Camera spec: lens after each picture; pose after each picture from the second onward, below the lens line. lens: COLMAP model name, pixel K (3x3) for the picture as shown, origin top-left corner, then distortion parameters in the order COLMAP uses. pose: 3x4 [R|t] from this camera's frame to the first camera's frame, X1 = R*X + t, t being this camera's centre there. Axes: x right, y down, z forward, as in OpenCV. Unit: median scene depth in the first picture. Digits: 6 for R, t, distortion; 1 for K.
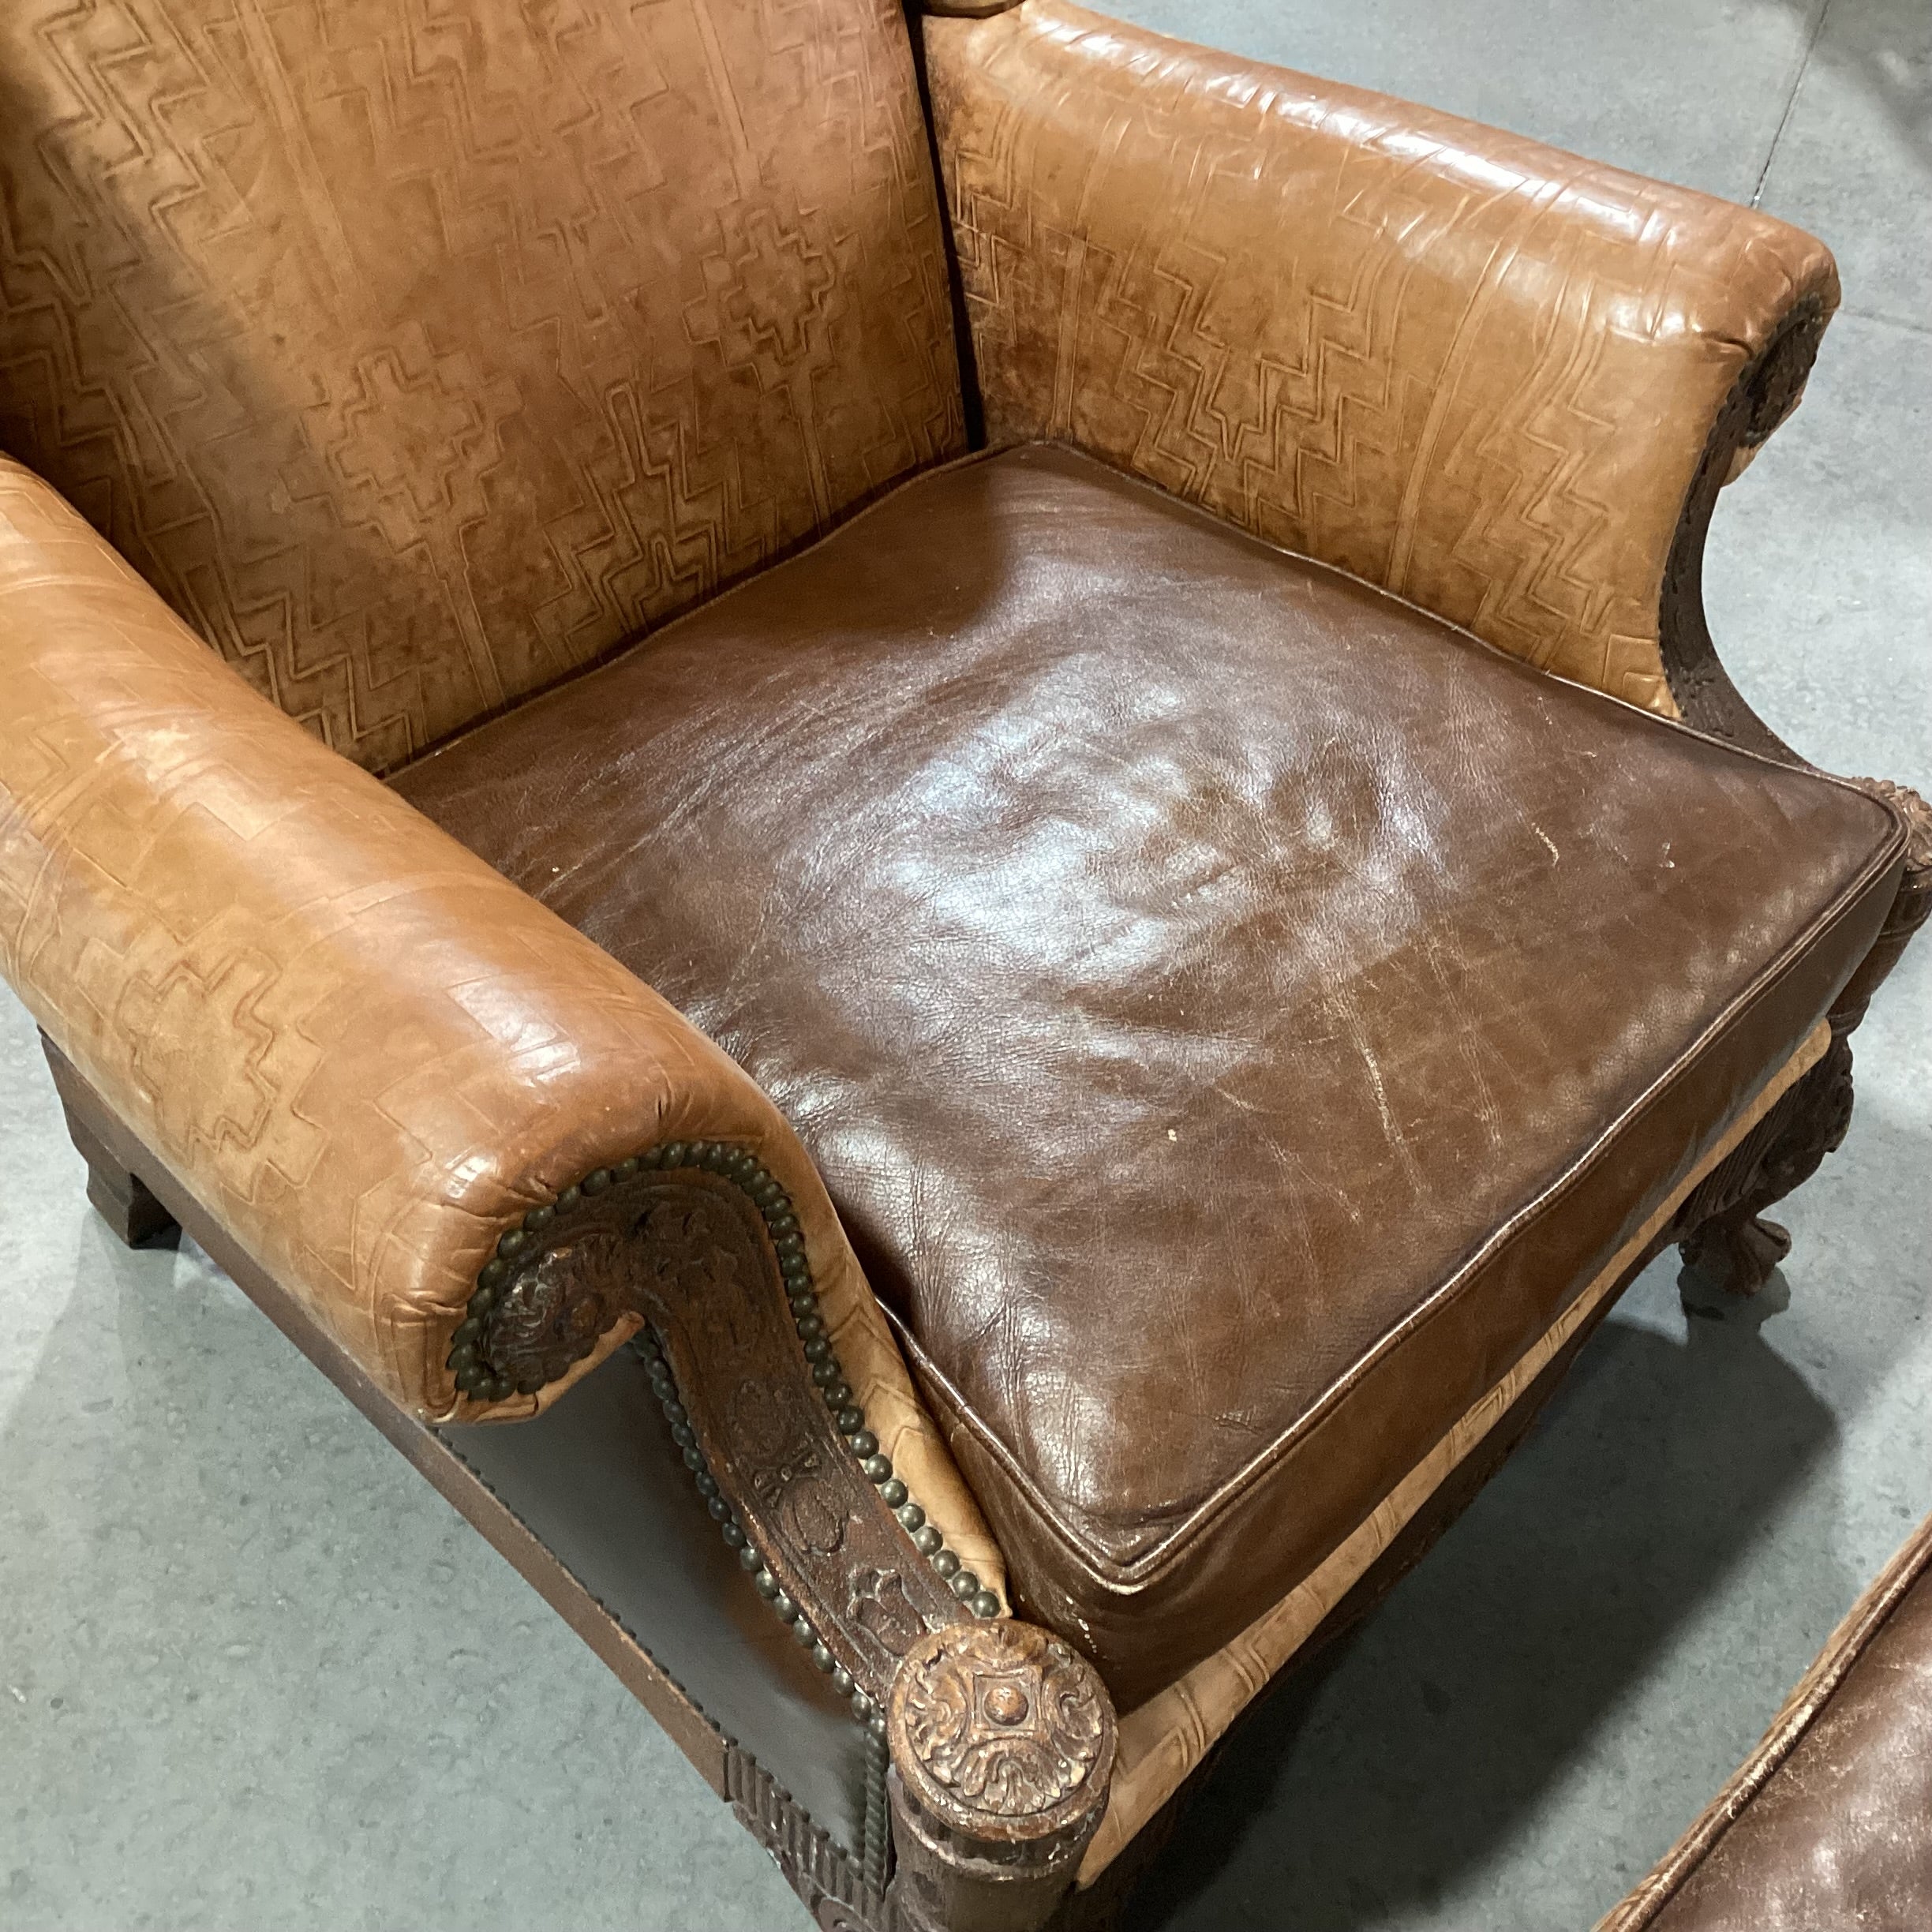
lens RADIAL K [[2323.5, 0, 964.2], [0, 2323.5, 955.4], [0, 0, 1]] dist [0.136121, -0.302055]
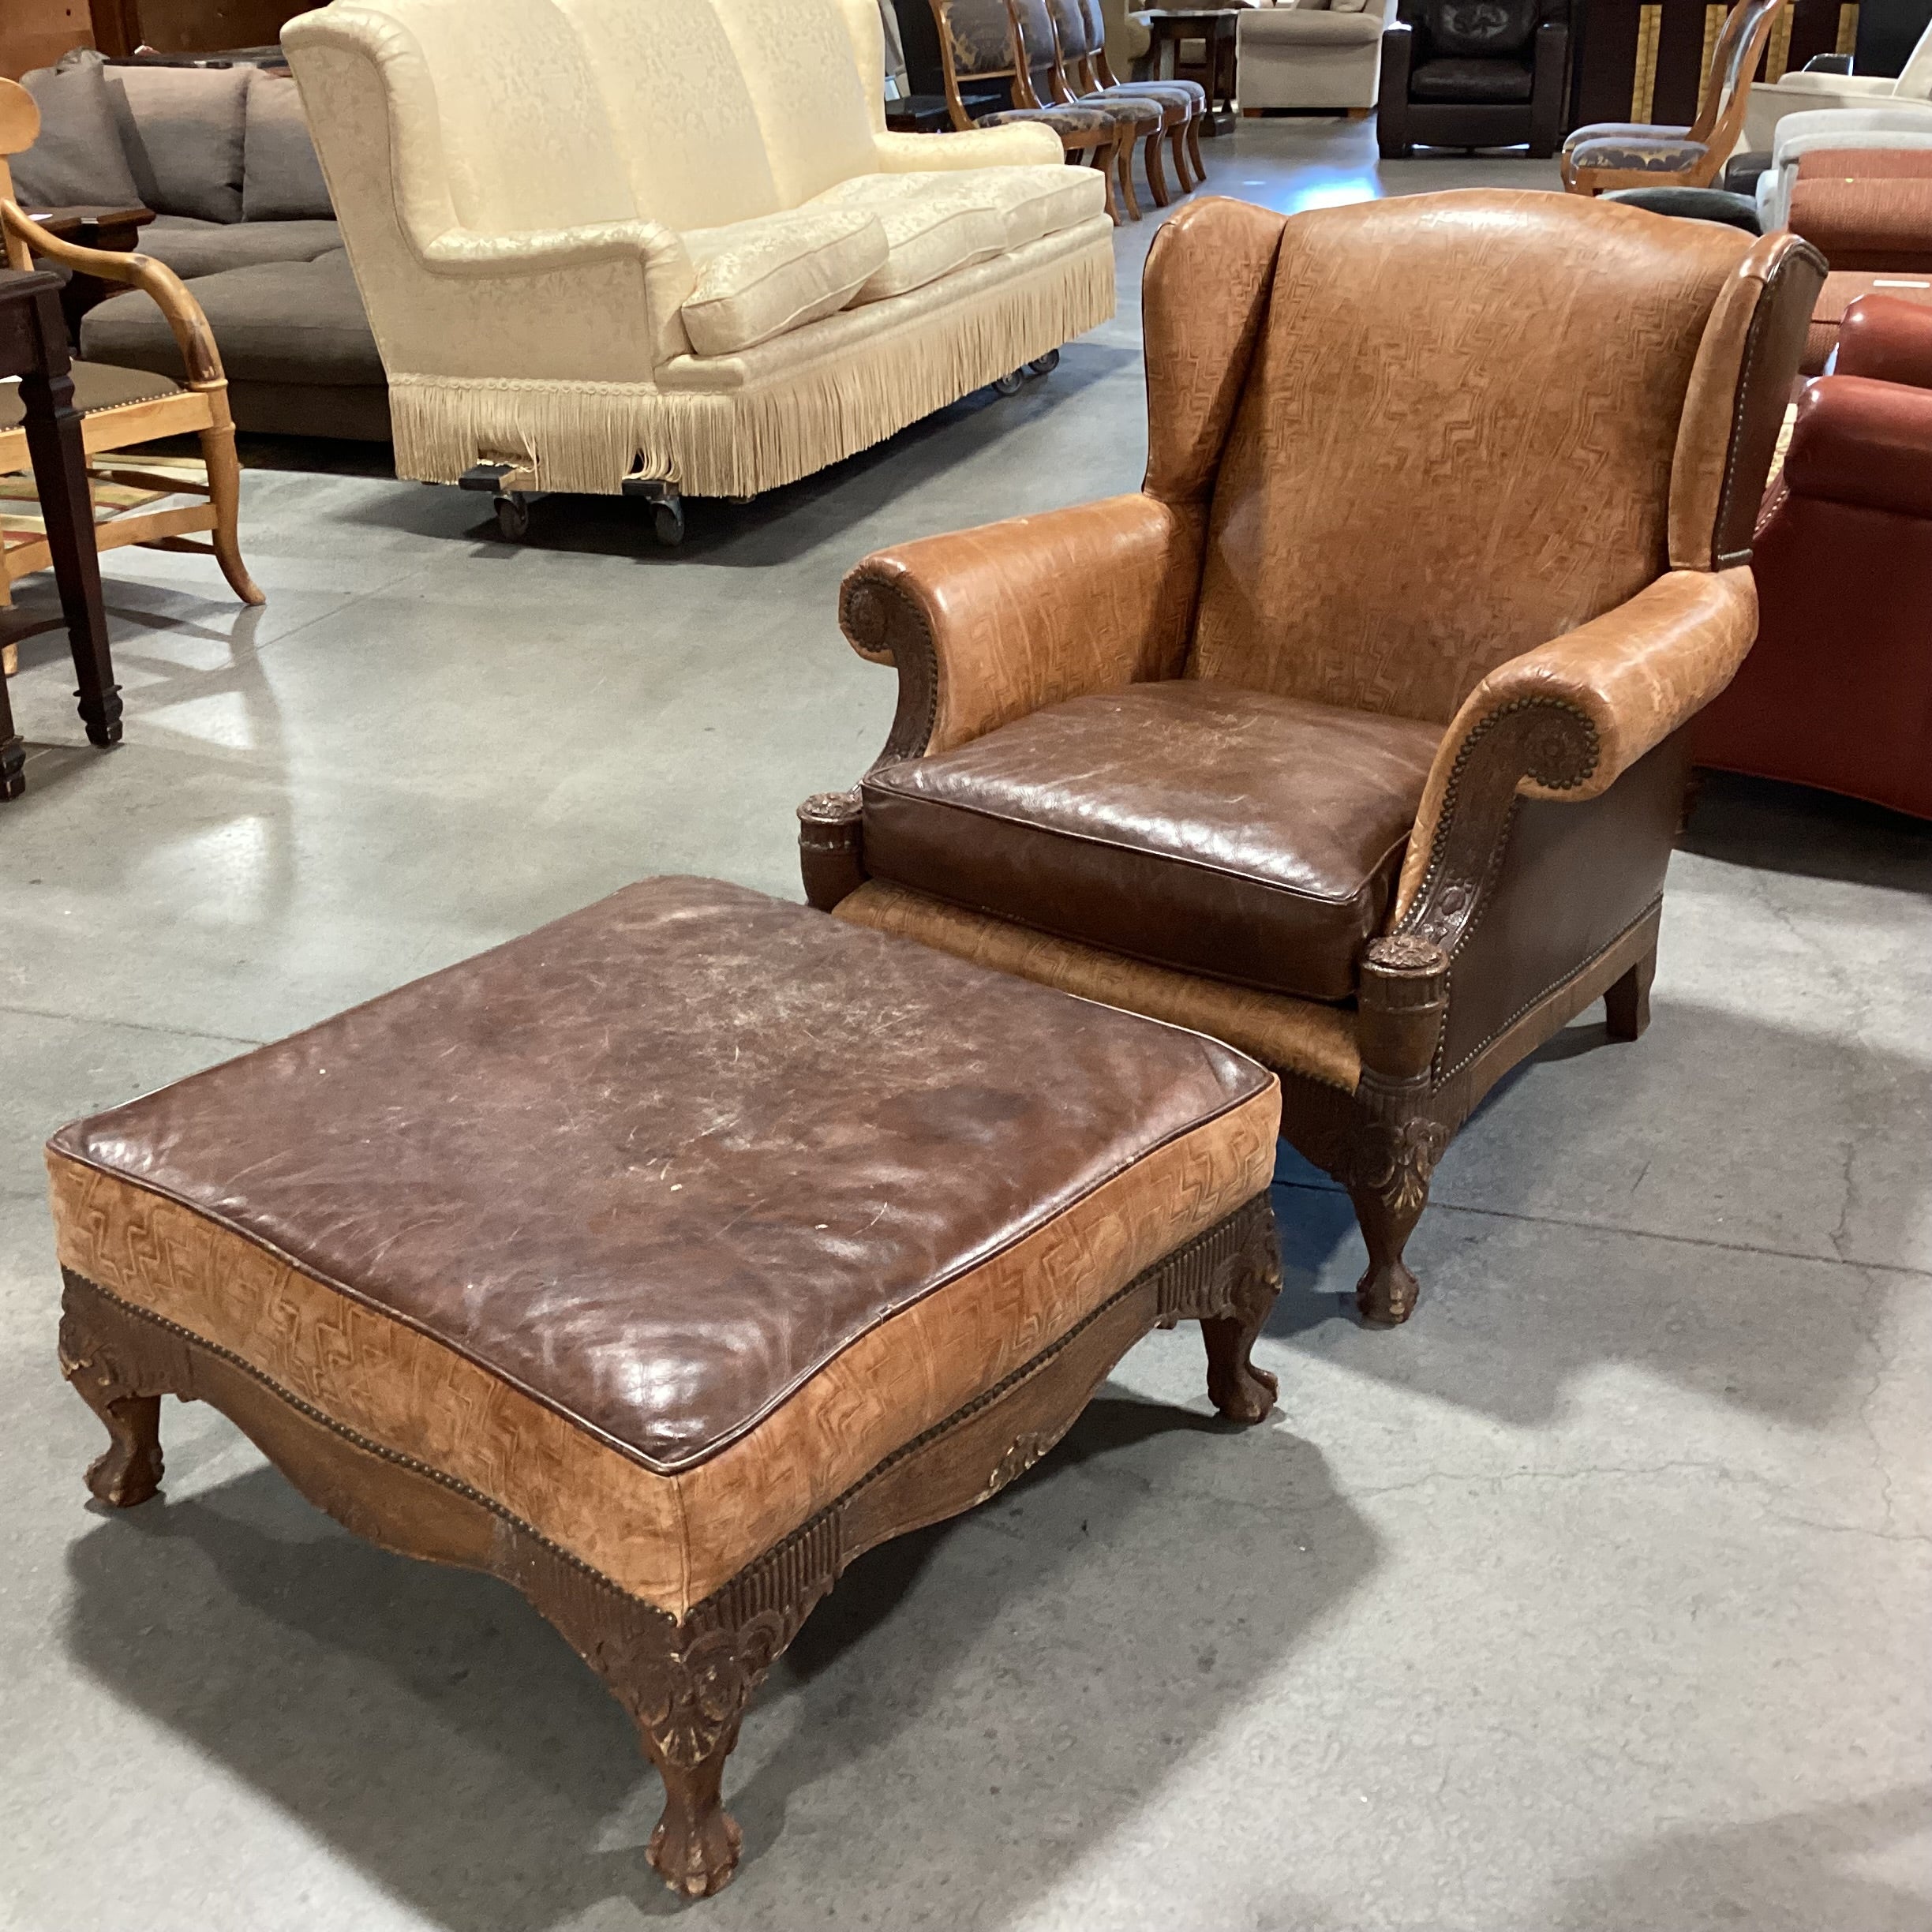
lens RADIAL K [[2318.4, 0, 964.6], [0, 2318.4, 957.6], [0, 0, 1]] dist [0.162058, -0.380101]
pose [[0.085784, 0.343253, -0.935317, 2.149294], [-0.691865, 0.696035, 0.191983, -0.173250], [0.716912, 0.630645, 0.297193, 0.254535]]
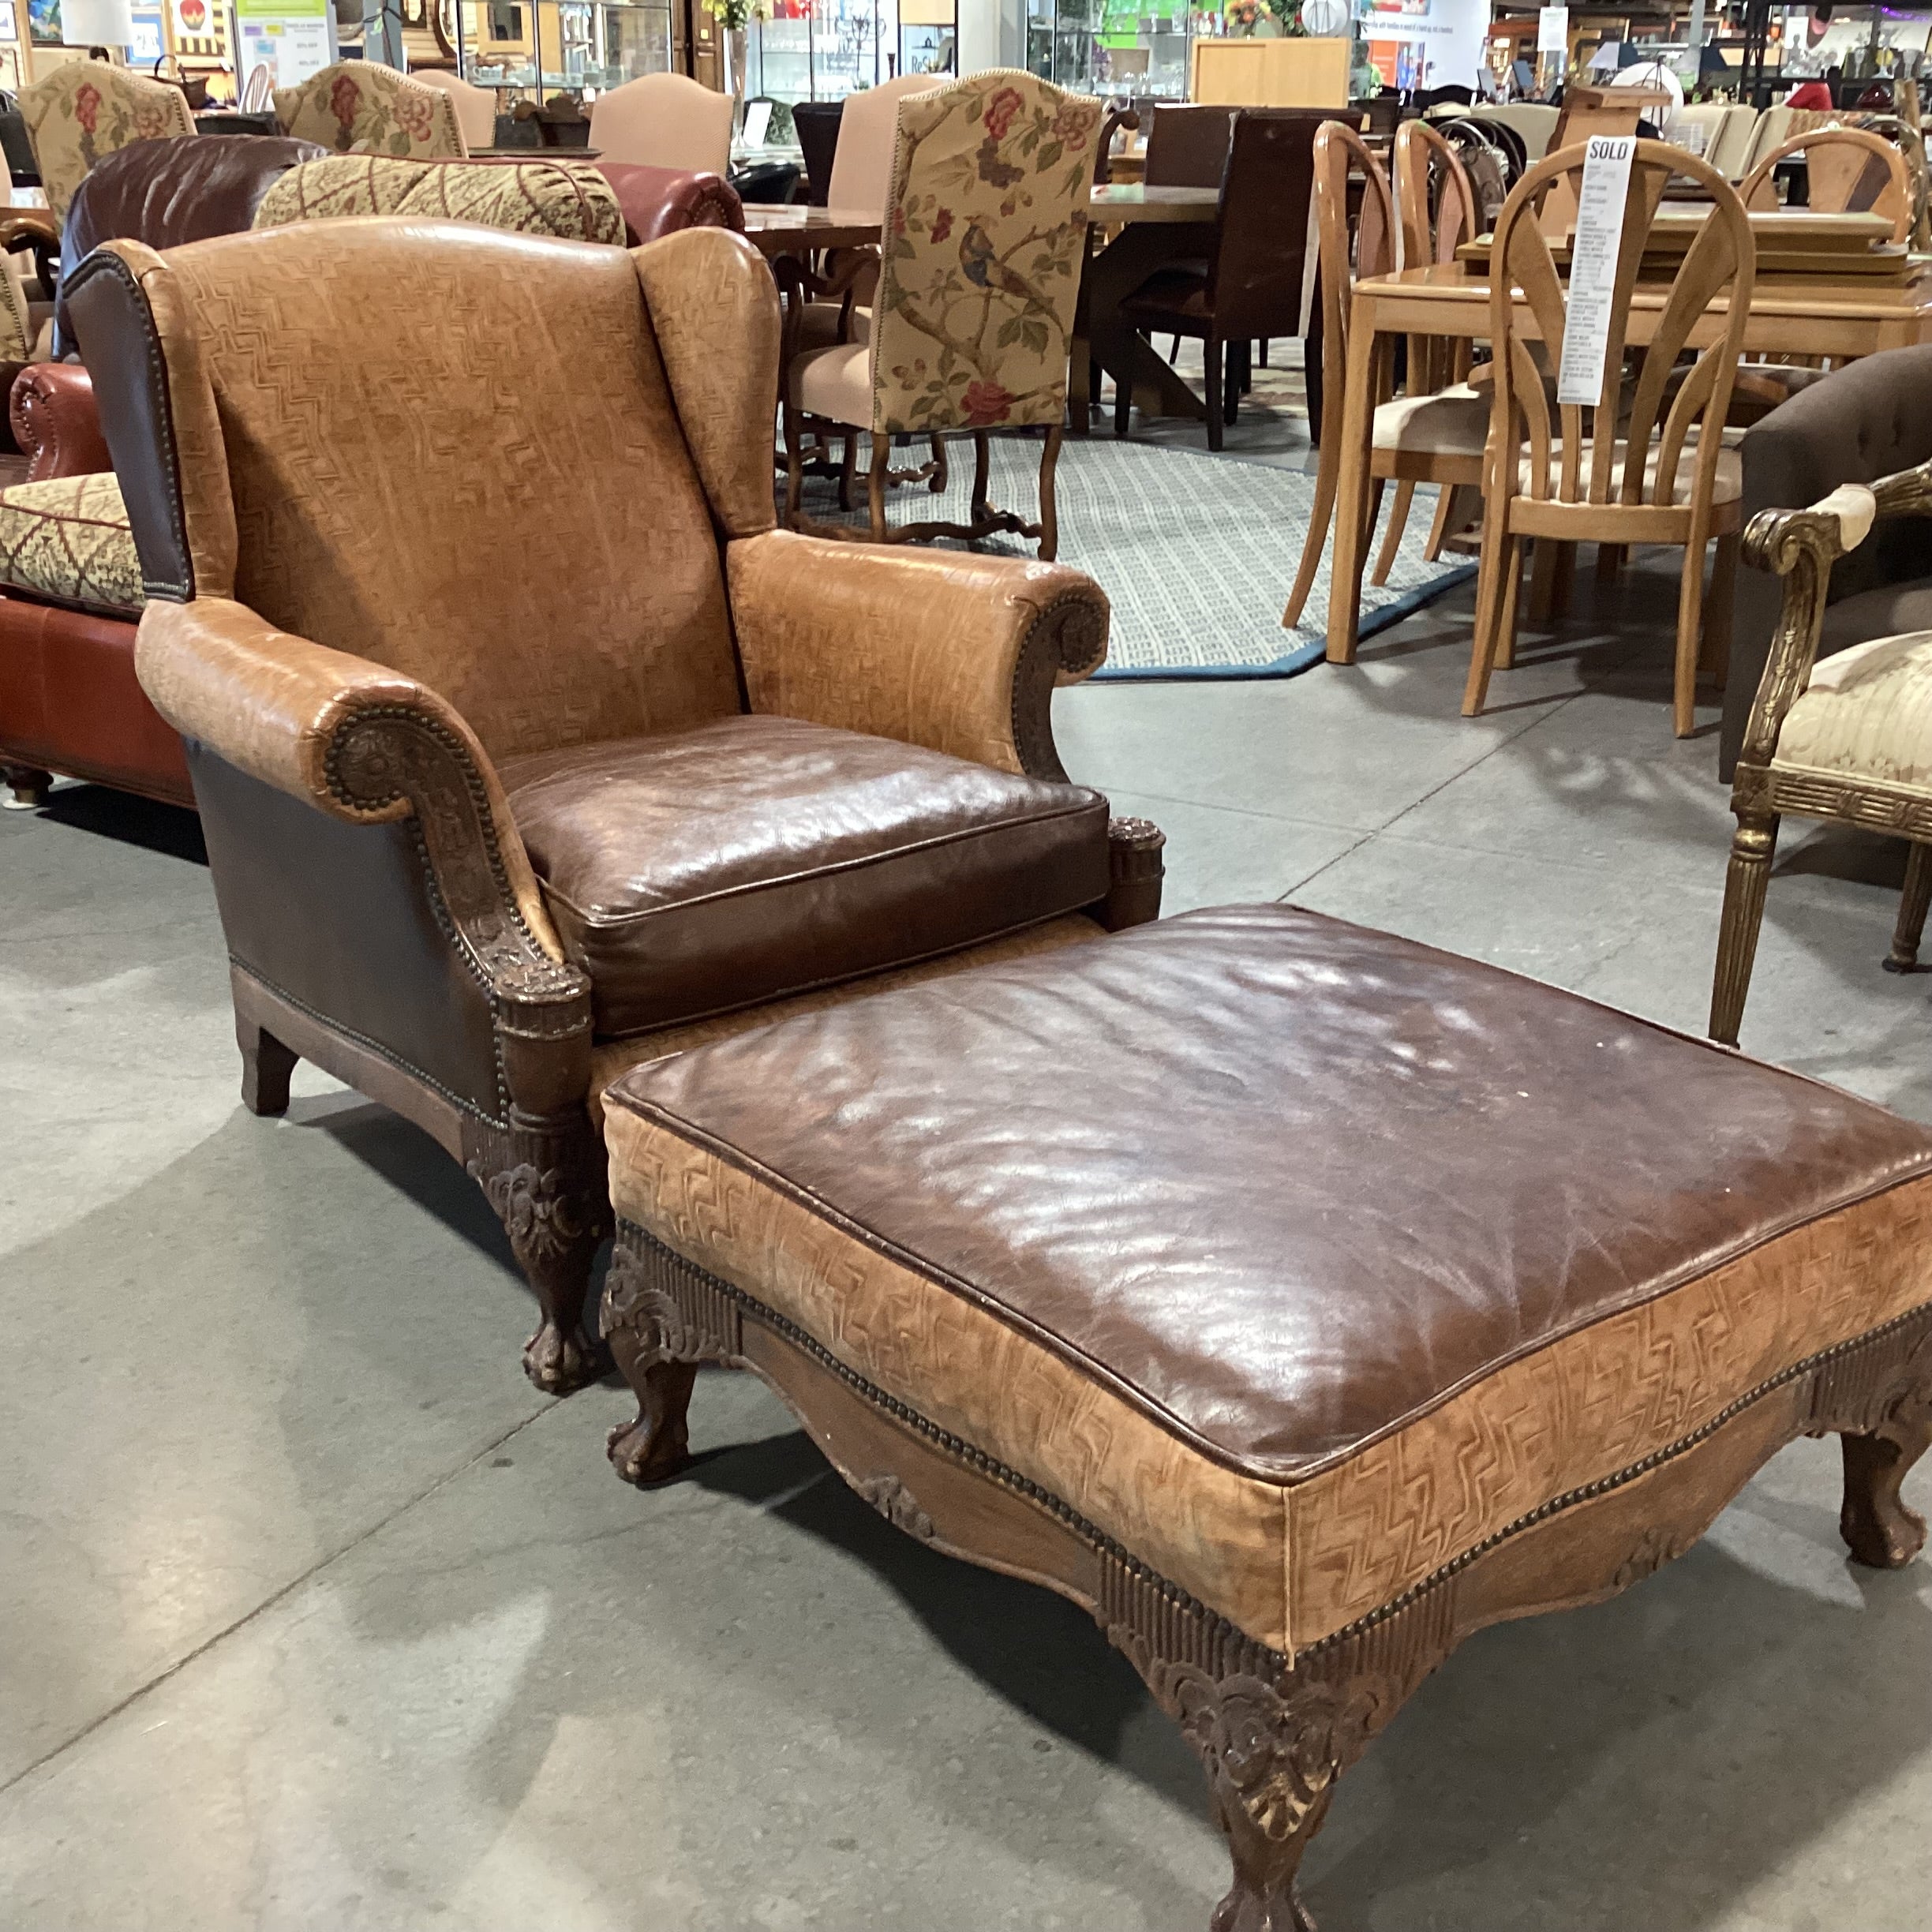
lens RADIAL K [[2323.5, 0, 964.2], [0, 2323.5, 955.4], [0, 0, 1]] dist [0.136121, -0.302055]
pose [[0.989369, -0.007272, -0.145247, 0.571762], [-0.055828, 0.903233, -0.425504, 0.939399], [0.134287, 0.429089, 0.893224, -0.774311]]
